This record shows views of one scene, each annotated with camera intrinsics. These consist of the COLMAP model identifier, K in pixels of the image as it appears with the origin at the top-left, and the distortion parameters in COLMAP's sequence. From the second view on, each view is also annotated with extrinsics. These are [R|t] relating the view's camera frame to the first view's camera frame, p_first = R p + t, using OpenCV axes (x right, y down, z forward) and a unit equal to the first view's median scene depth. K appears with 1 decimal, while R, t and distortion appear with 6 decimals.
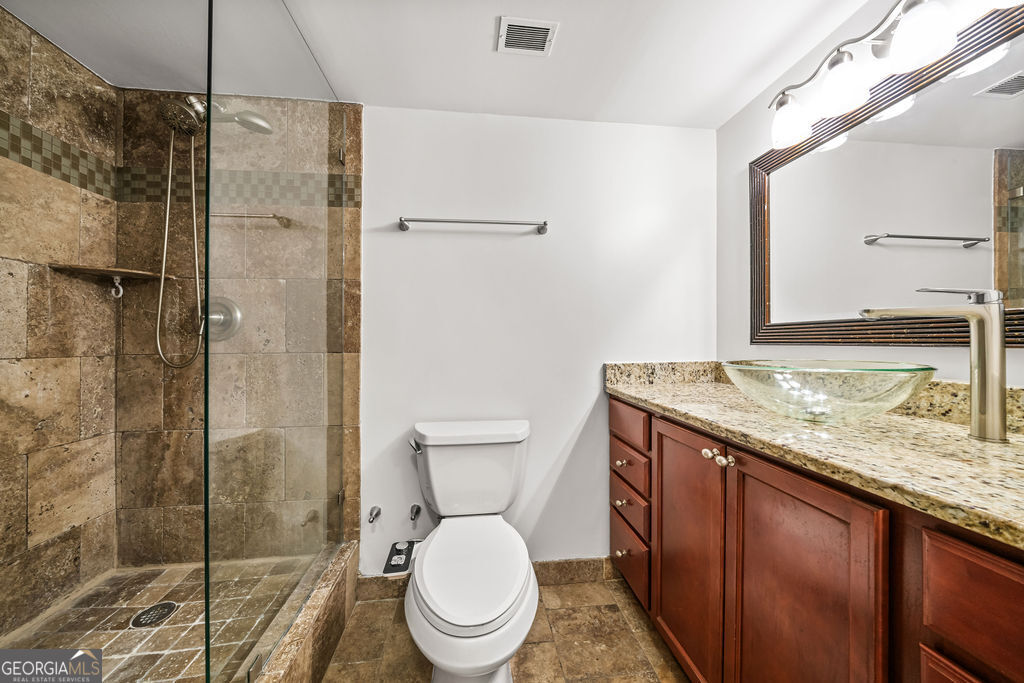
lens RADIAL K [[352.3, 0, 512.0], [0, 352.3, 341.5], [0, 0, 1]] dist [-0.006795, 0.000063]
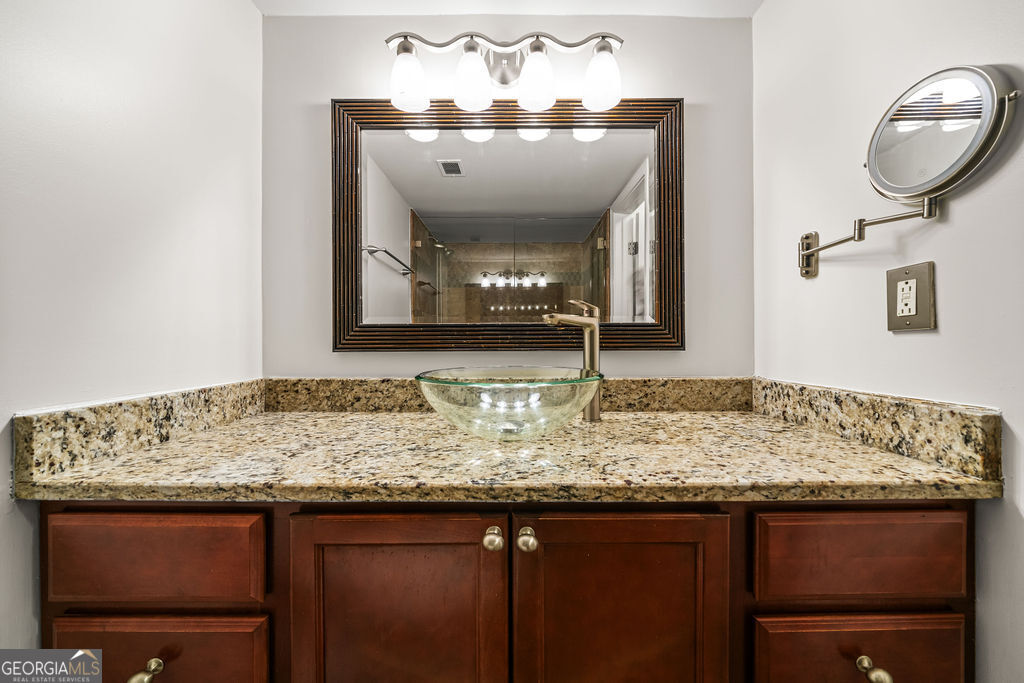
lens RADIAL K [[369.4, 0, 511.7], [0, 369.4, 344.5], [0, 0, 1]] dist [-0.009132, 0.000019]
pose [[0.115598, -0.002468, 0.993293, -0.032774], [0.003684, 0.999991, 0.002055, -0.006346], [-0.993289, 0.003422, 0.115607, 0.648788]]
